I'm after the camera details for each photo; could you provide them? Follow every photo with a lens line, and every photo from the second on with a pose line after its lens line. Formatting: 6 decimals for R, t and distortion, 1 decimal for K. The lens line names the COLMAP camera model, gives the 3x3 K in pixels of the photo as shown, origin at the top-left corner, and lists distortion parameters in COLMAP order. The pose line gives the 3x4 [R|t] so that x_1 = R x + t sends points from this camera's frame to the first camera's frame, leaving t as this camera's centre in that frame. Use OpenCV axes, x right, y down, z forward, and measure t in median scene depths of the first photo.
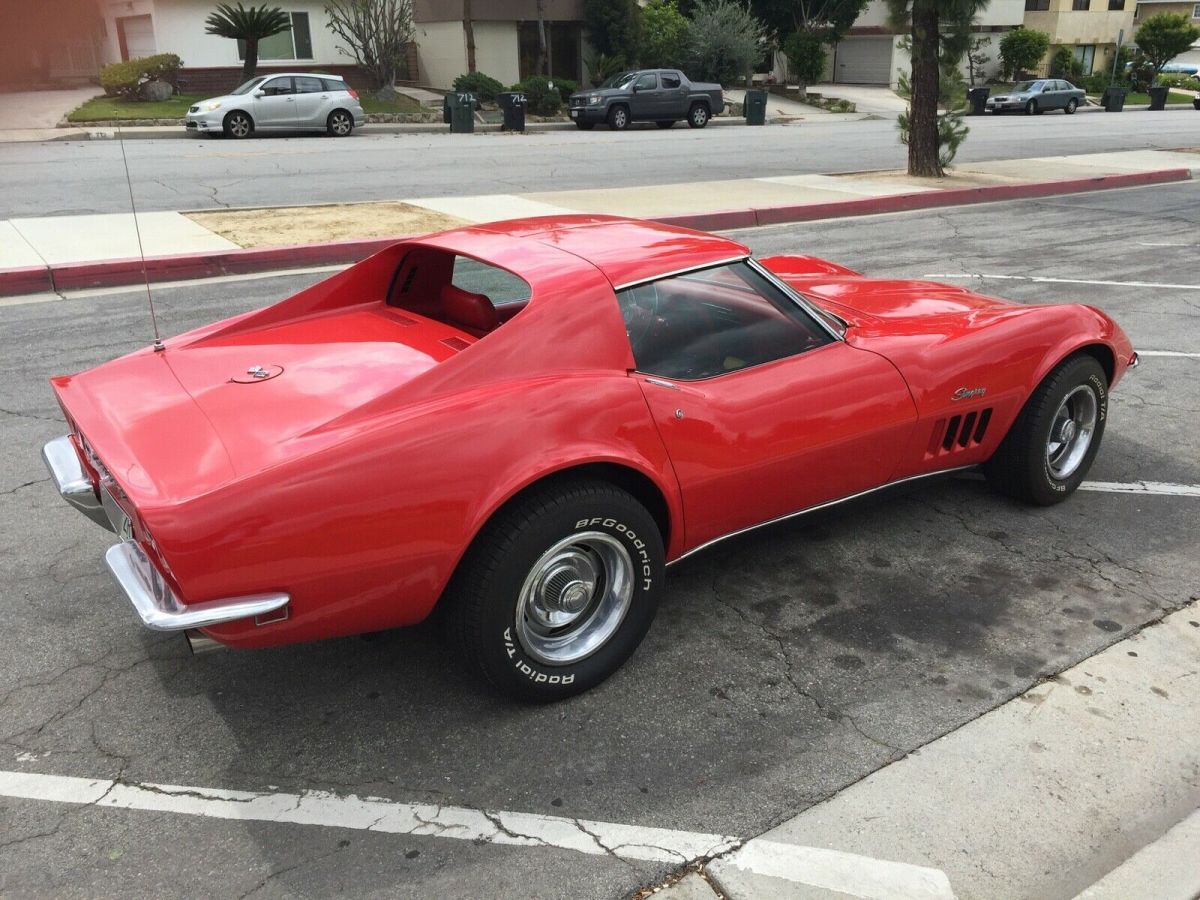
lens RADIAL K [[1011.5, 0, 600.0], [0, 1011.5, 450.0], [0, 0, 1]] dist [0.075931, -0.097749]
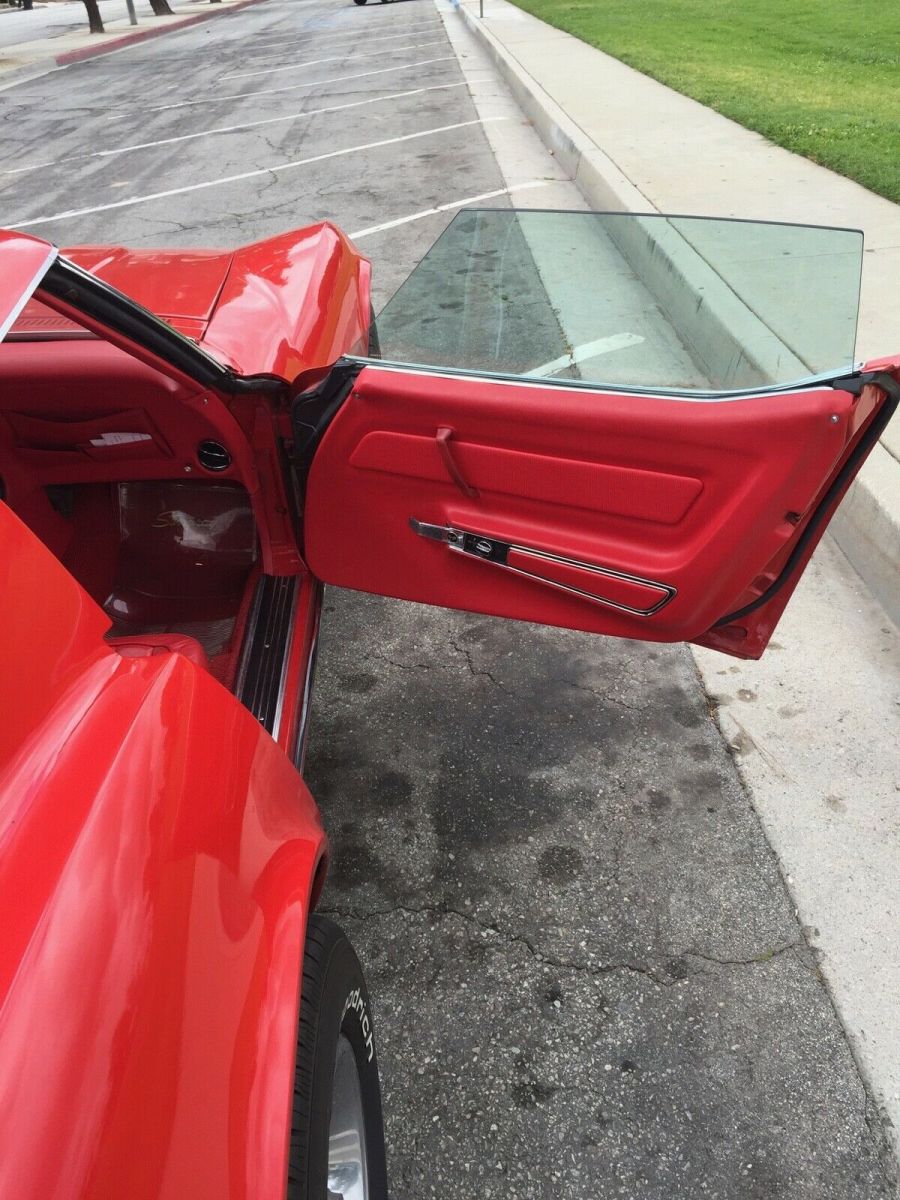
lens RADIAL K [[1011.5, 0, 450.0], [0, 1011.5, 600.0], [0, 0, 1]] dist [0.075931, -0.097749]
pose [[0.541731, -0.489578, 0.683258, -0.132055], [0.357945, 0.869847, 0.339473, -0.162129], [-0.760528, 0.060666, 0.646465, 0.651640]]
